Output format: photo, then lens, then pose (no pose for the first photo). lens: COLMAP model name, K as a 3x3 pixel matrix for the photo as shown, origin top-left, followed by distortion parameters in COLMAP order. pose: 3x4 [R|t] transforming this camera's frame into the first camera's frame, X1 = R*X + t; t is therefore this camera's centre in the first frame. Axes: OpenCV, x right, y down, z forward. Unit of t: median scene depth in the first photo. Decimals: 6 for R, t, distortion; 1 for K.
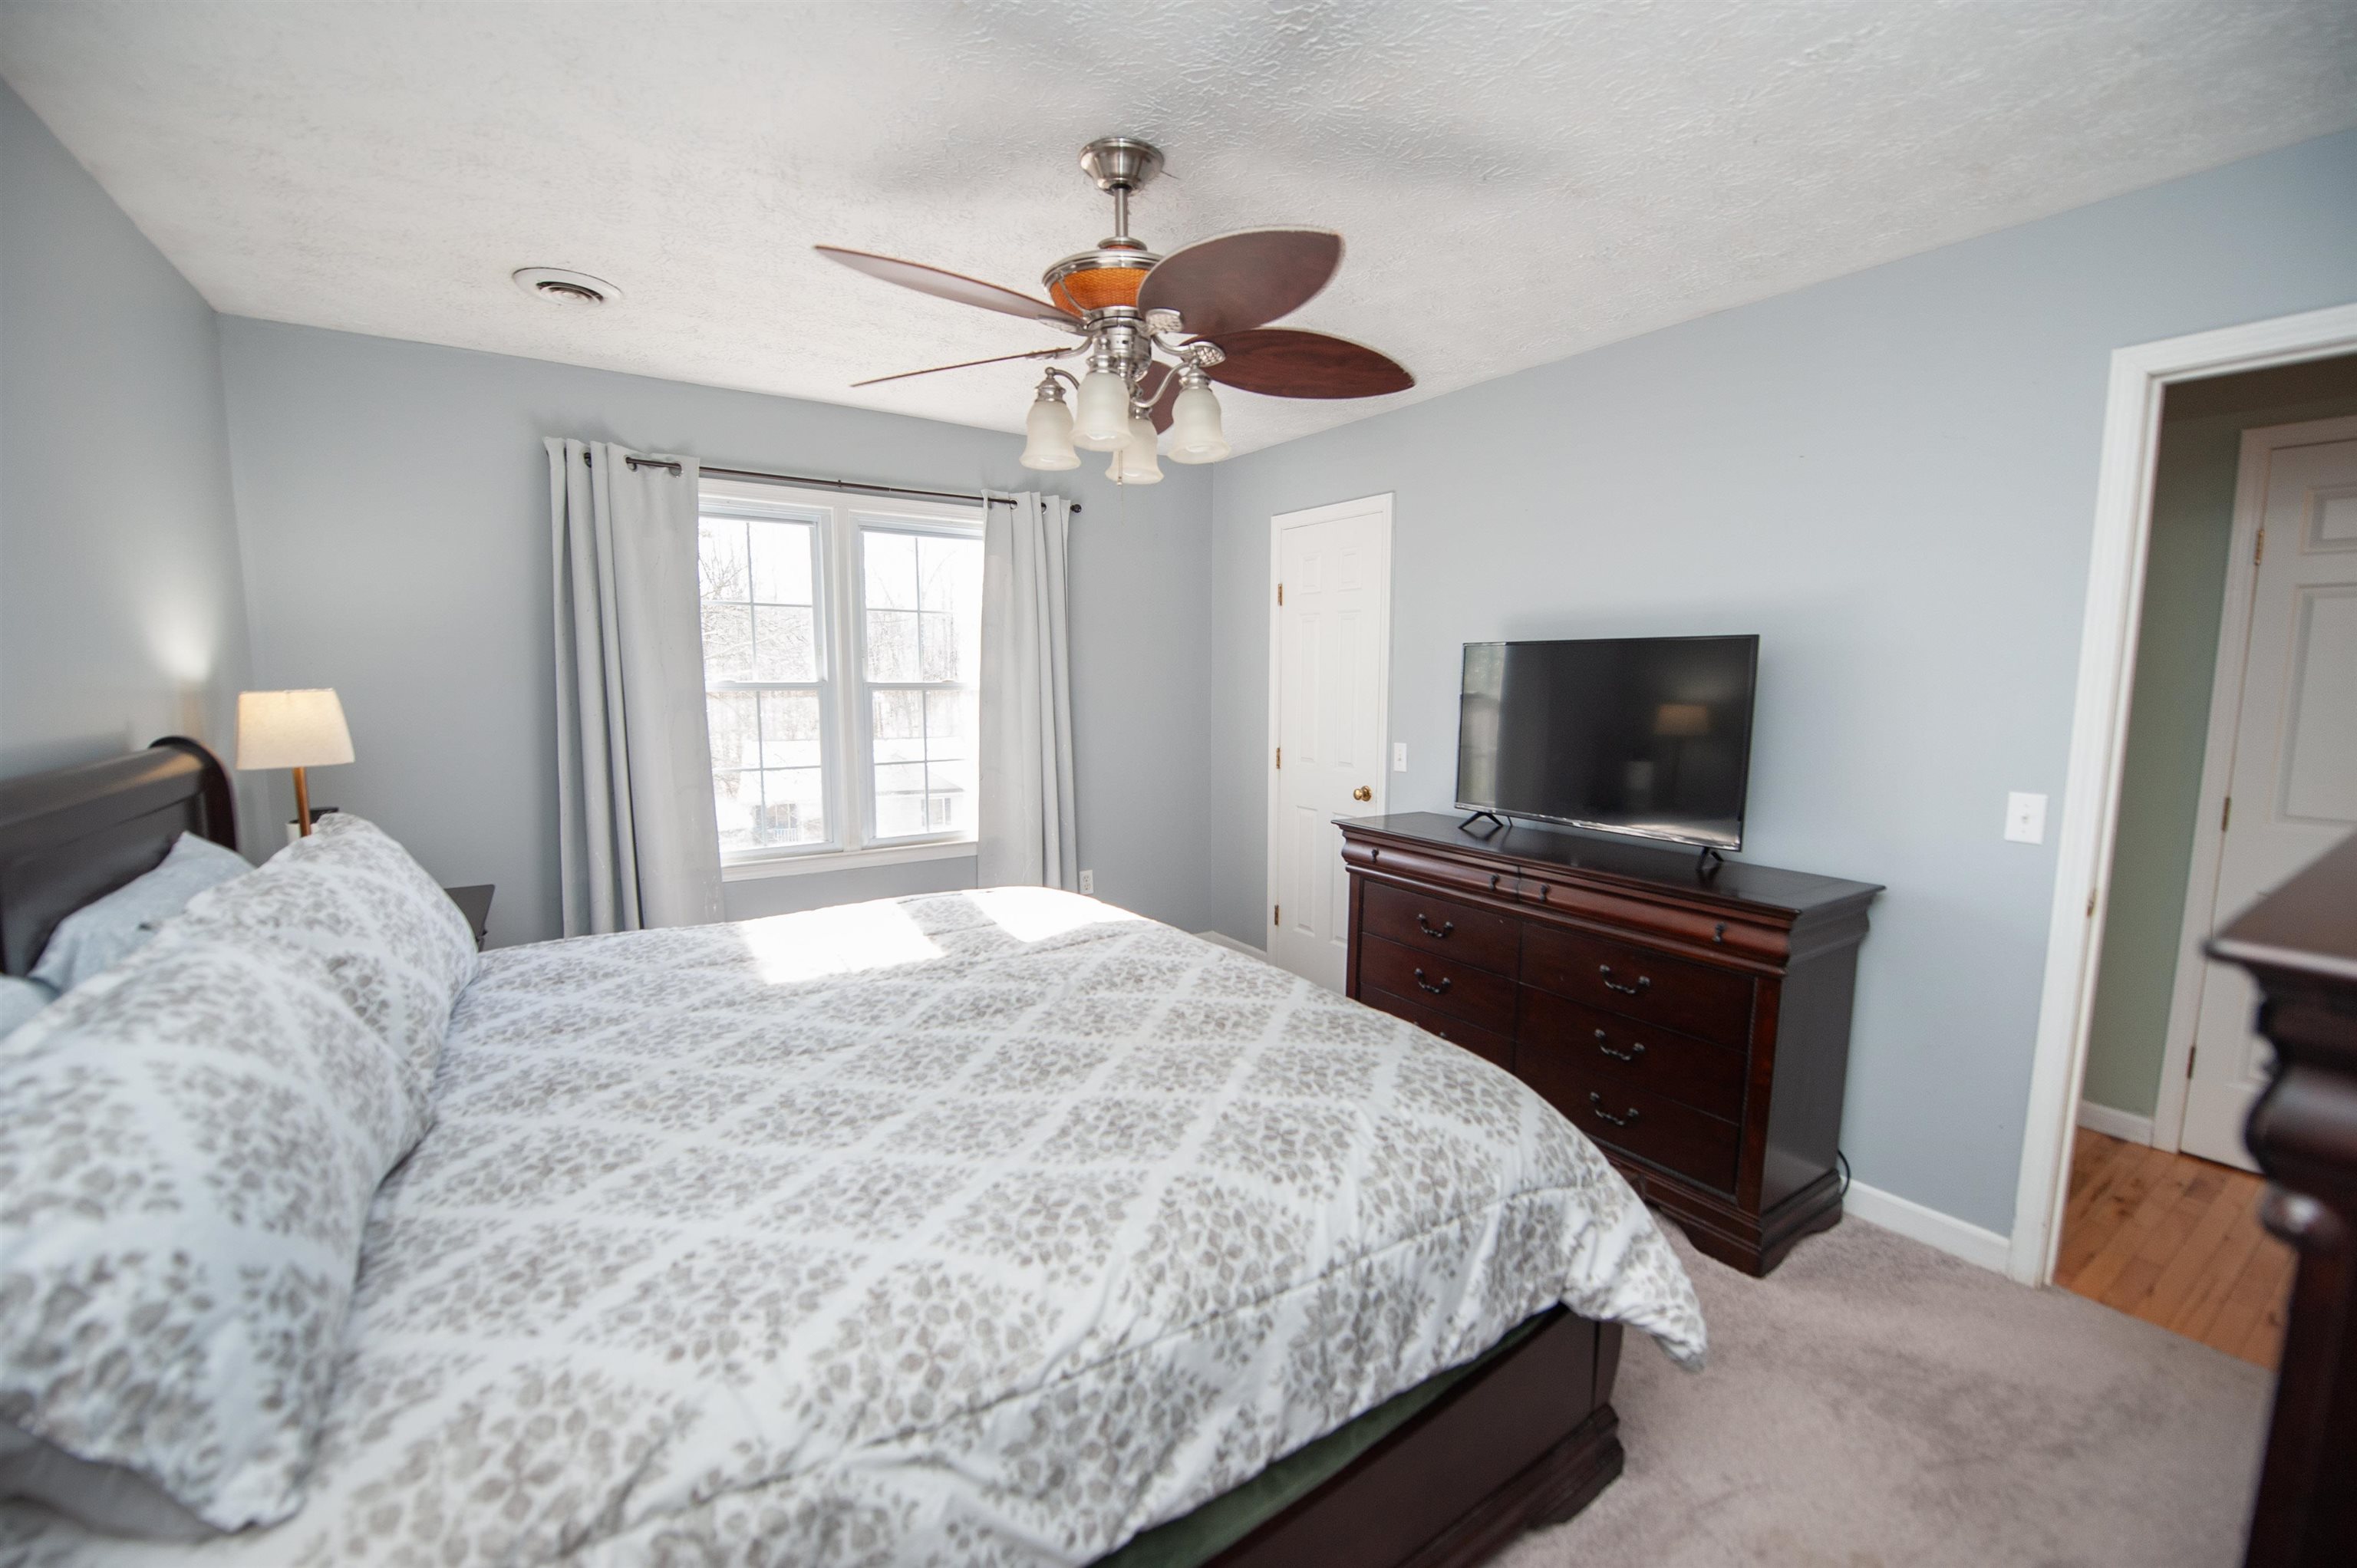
lens RADIAL K [[944.3, 0, 1185.6], [0, 944.3, 788.9], [0, 0, 1]] dist [-0.012356, -0.004093]
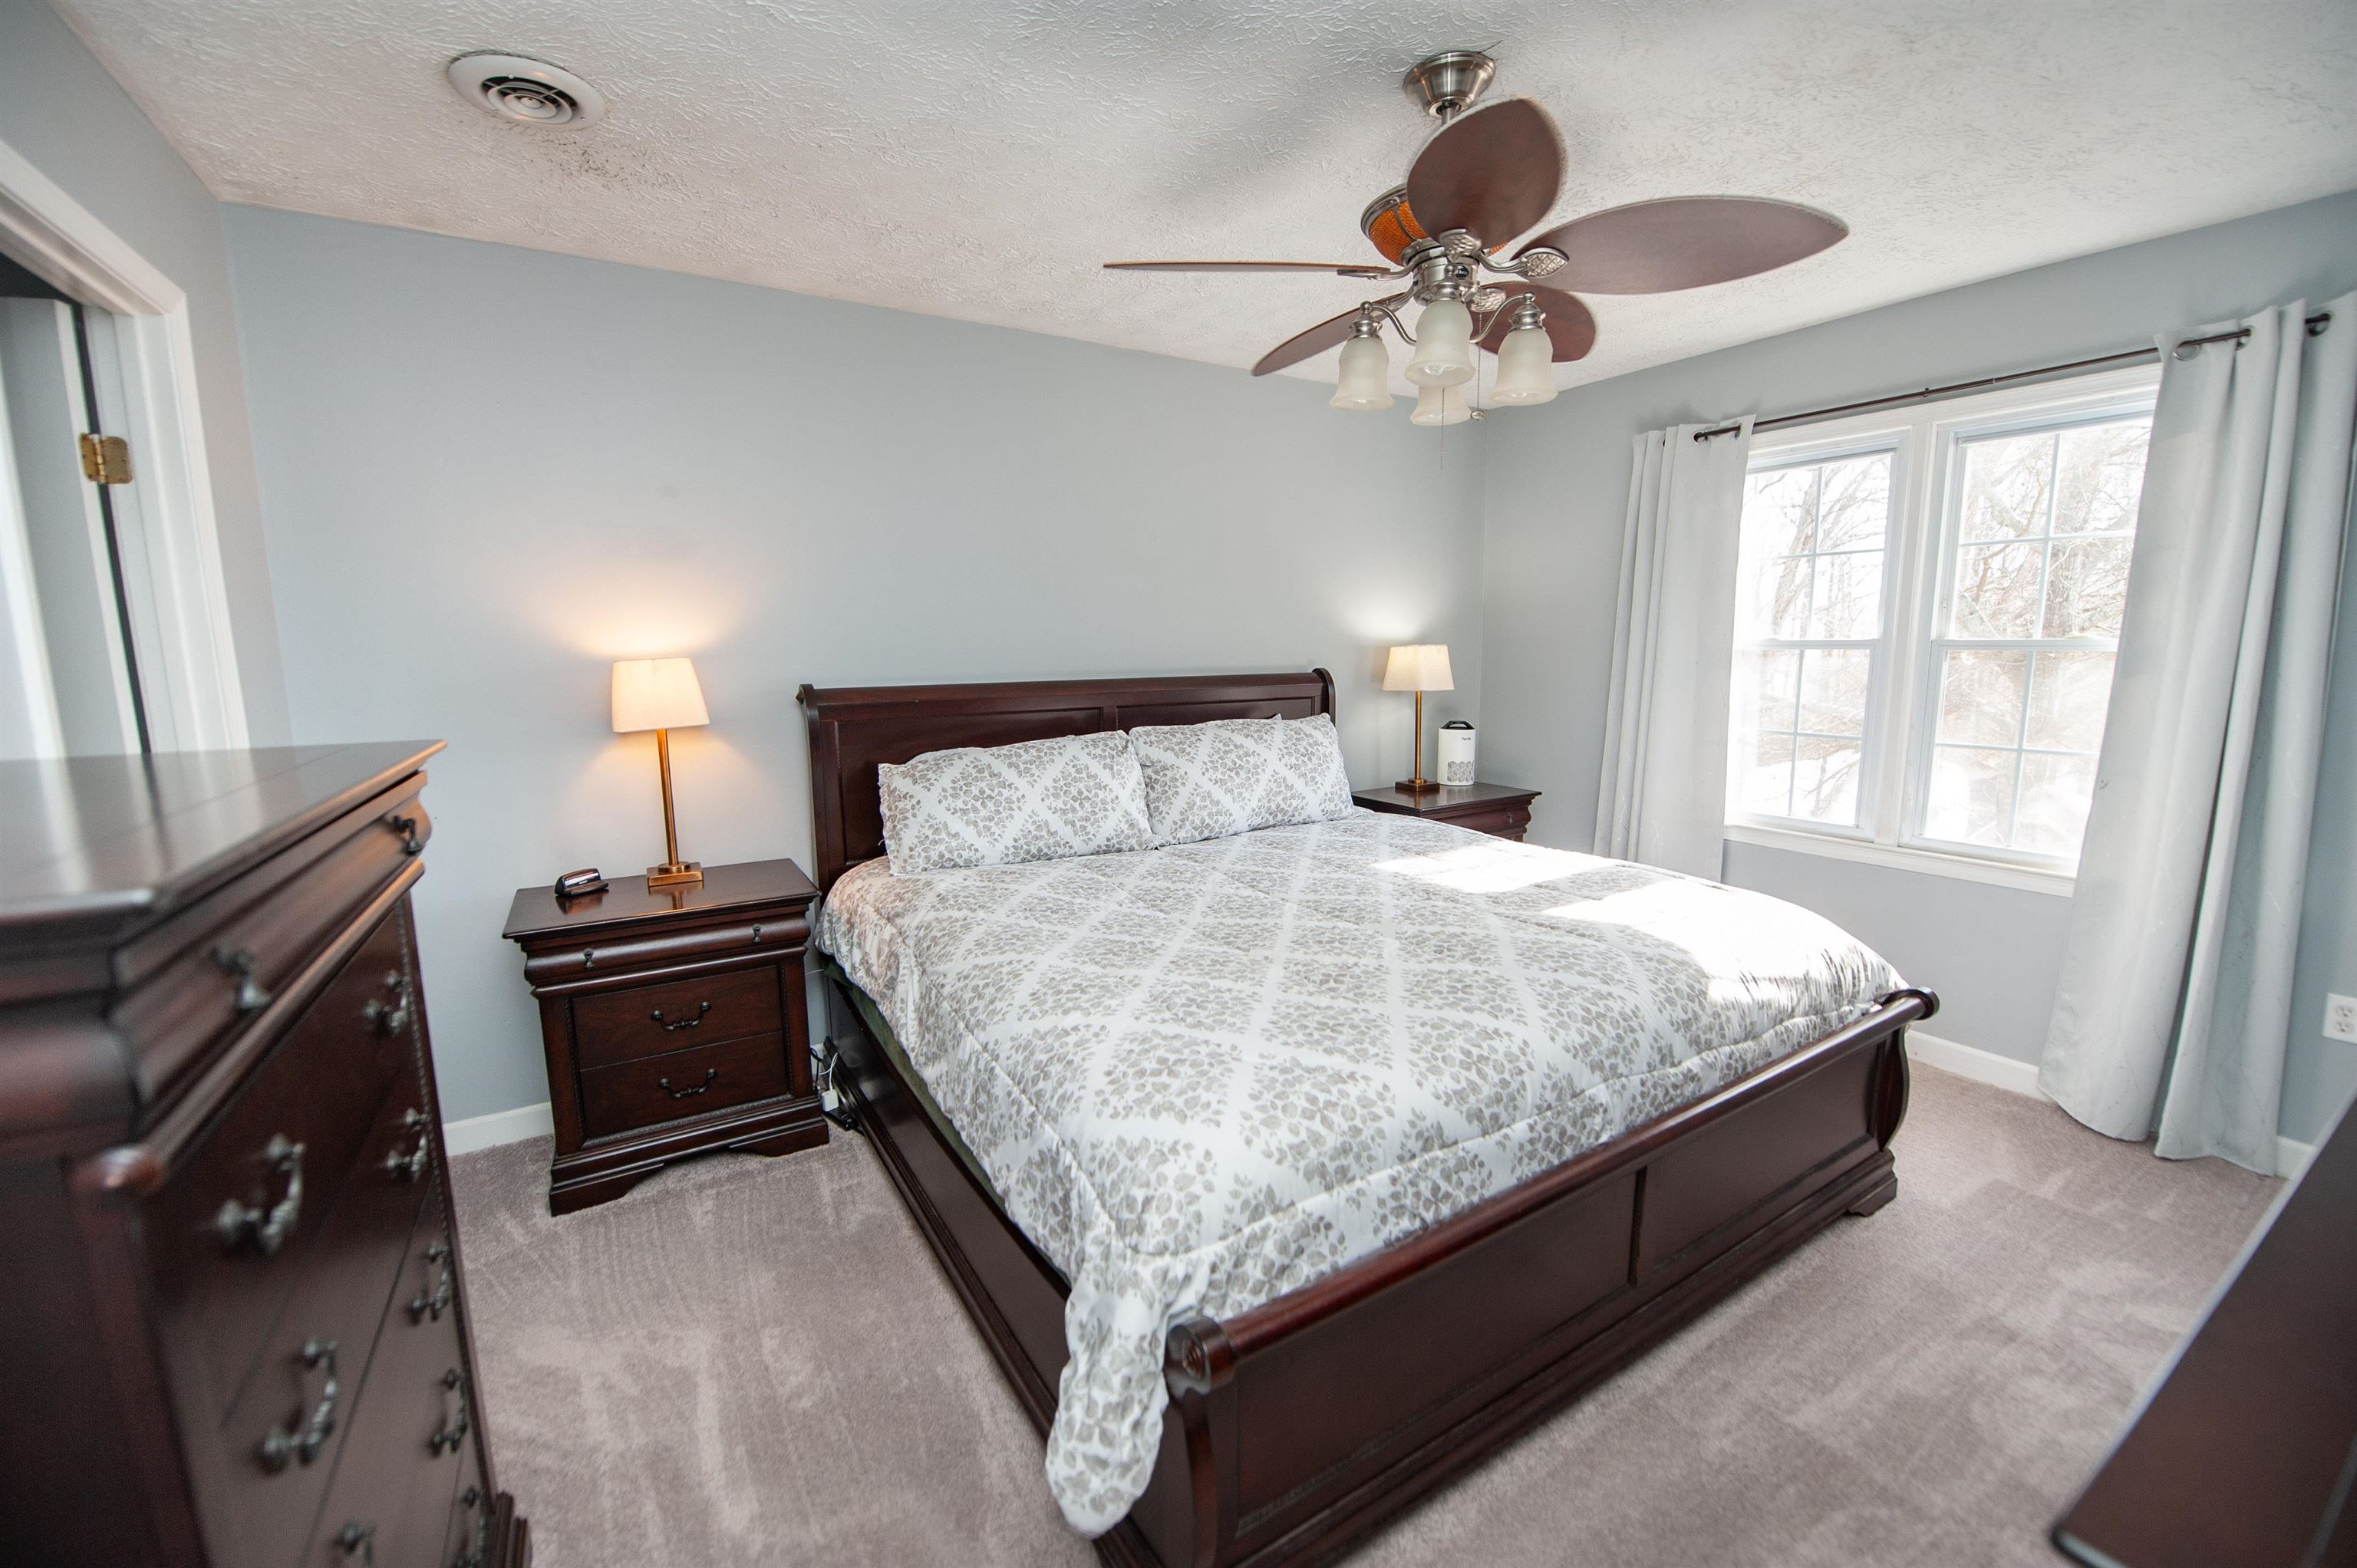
lens RADIAL K [[935.7, 0, 1188.1], [0, 935.7, 777.8], [0, 0, 1]] dist [-0.013367, -0.000113]
pose [[-0.034094, 0.140832, -0.989446, 0.536505], [-0.110431, 0.983429, 0.143781, -0.047444], [0.993299, 0.114168, -0.017977, 0.462011]]
